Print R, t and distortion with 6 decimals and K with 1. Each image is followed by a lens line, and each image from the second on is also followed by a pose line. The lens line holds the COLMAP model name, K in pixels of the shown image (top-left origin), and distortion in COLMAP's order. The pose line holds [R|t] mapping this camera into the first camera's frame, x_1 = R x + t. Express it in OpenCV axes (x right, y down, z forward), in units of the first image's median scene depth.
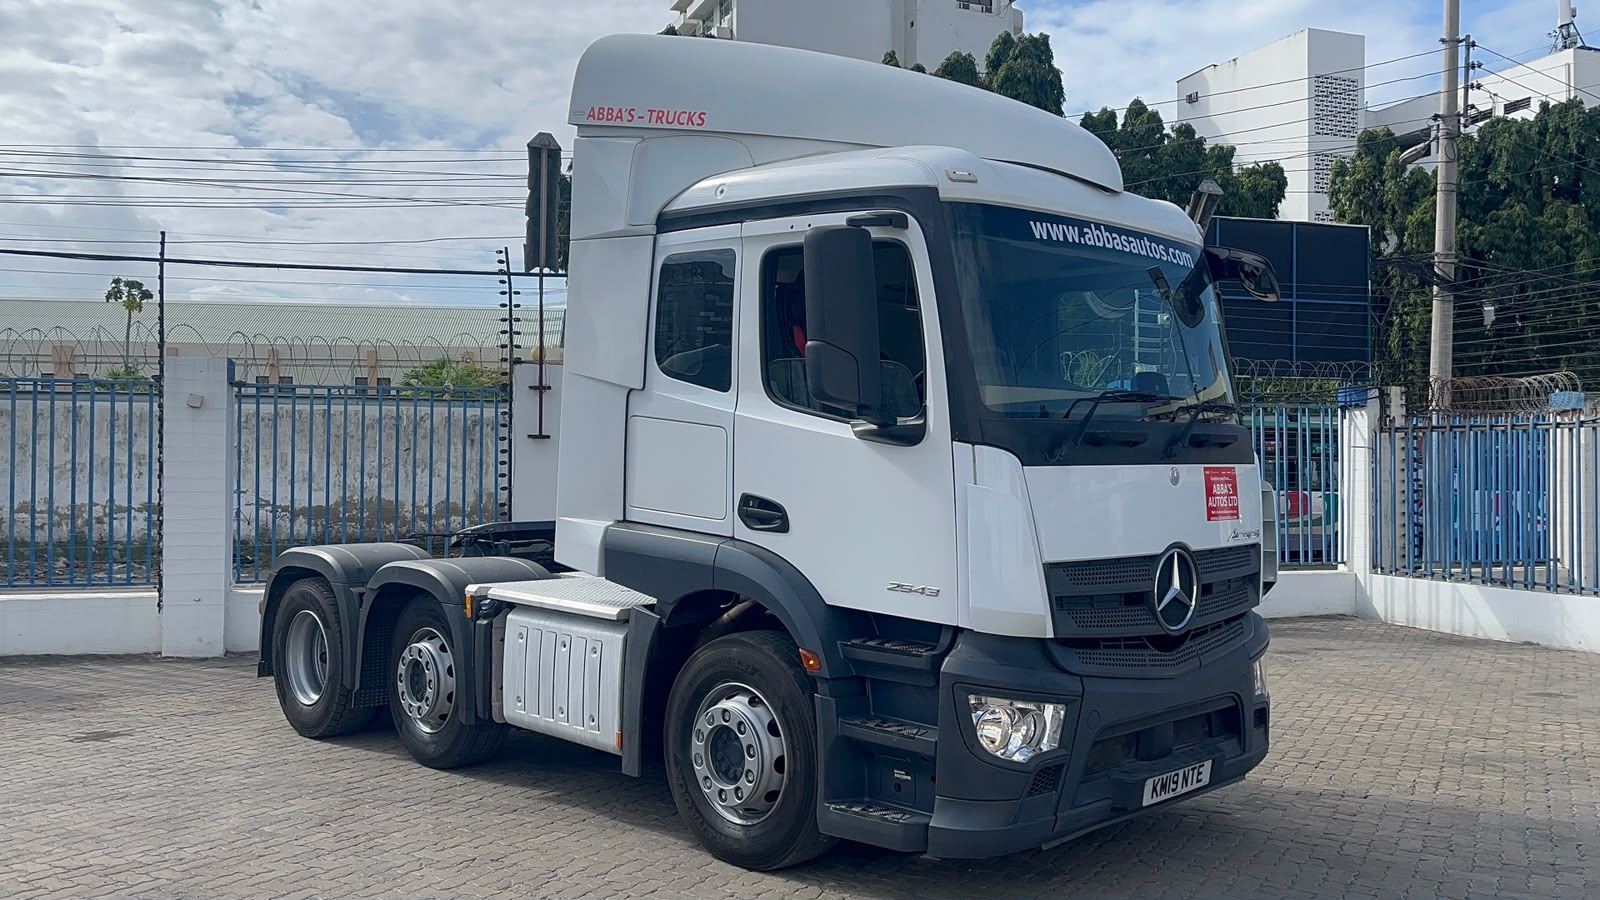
lens RADIAL K [[1320.1, 0, 800.0], [0, 1320.1, 450.0], [0, 0, 1]] dist [0.000113, -0.000285]
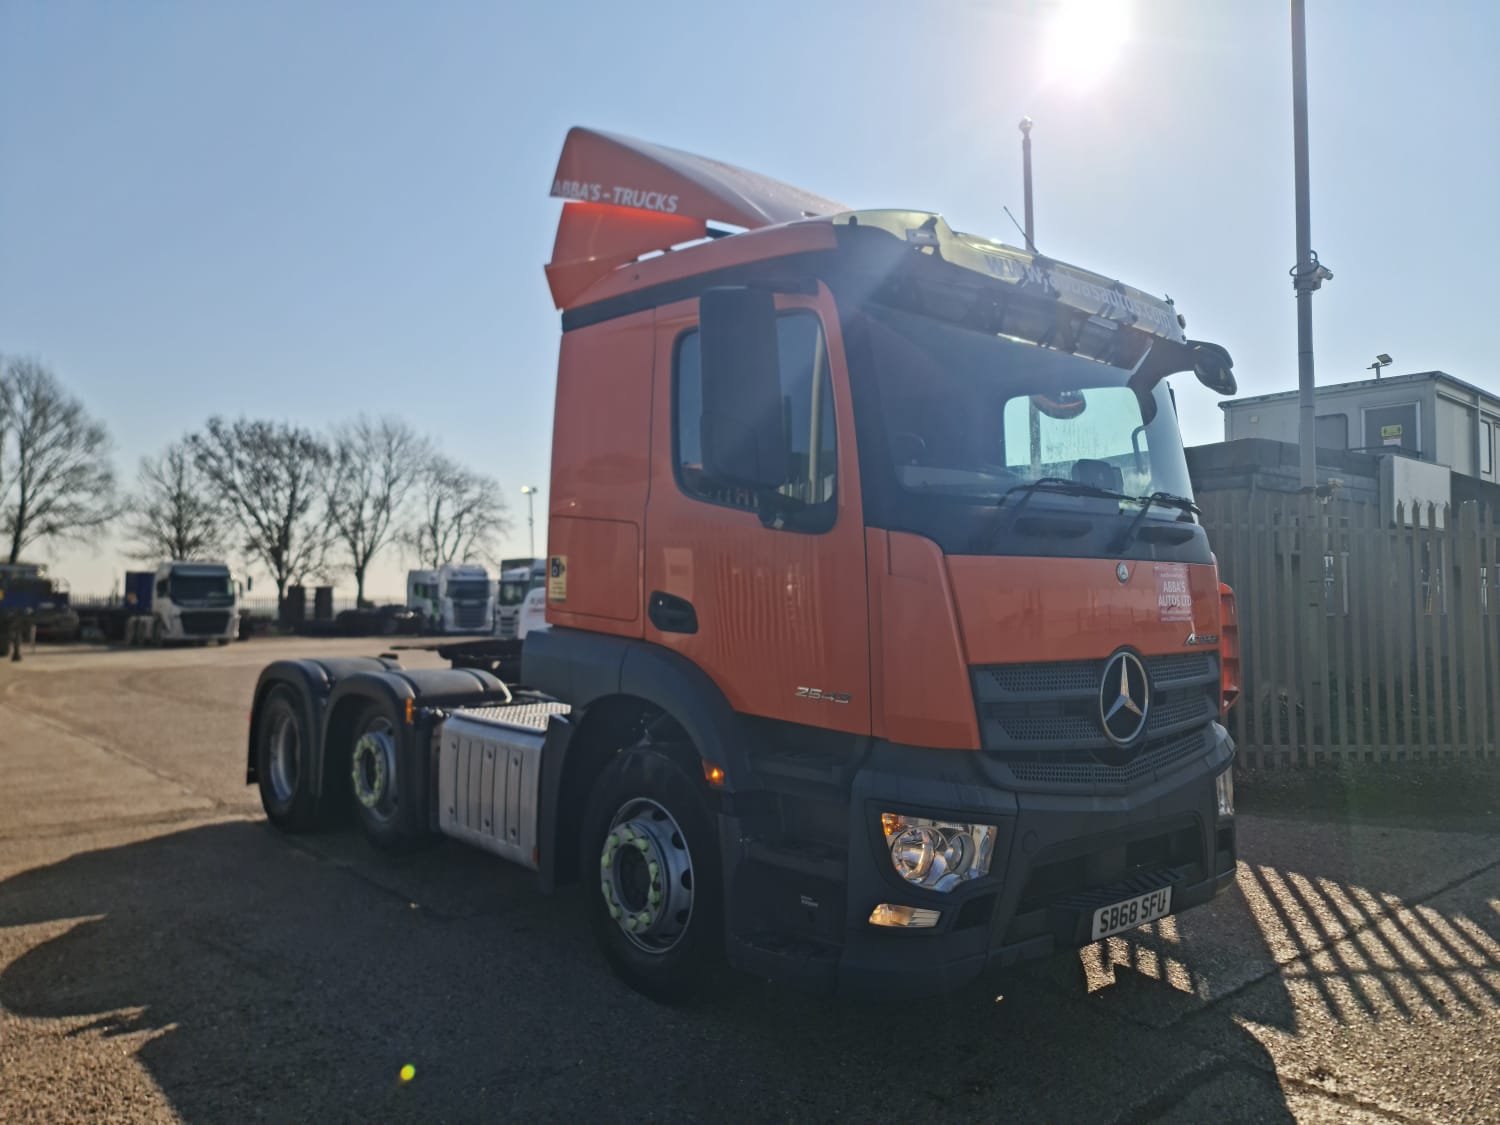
lens RADIAL K [[1116.2, 0, 750.0], [0, 1116.2, 562.5], [0, 0, 1]] dist [0.001552, -0.003733]
pose [[0.998499, 0.000036, -0.054769, 0.074910], [-0.001650, 0.999566, -0.029419, 0.037879], [0.054744, 0.029465, 0.998066, 0.233597]]
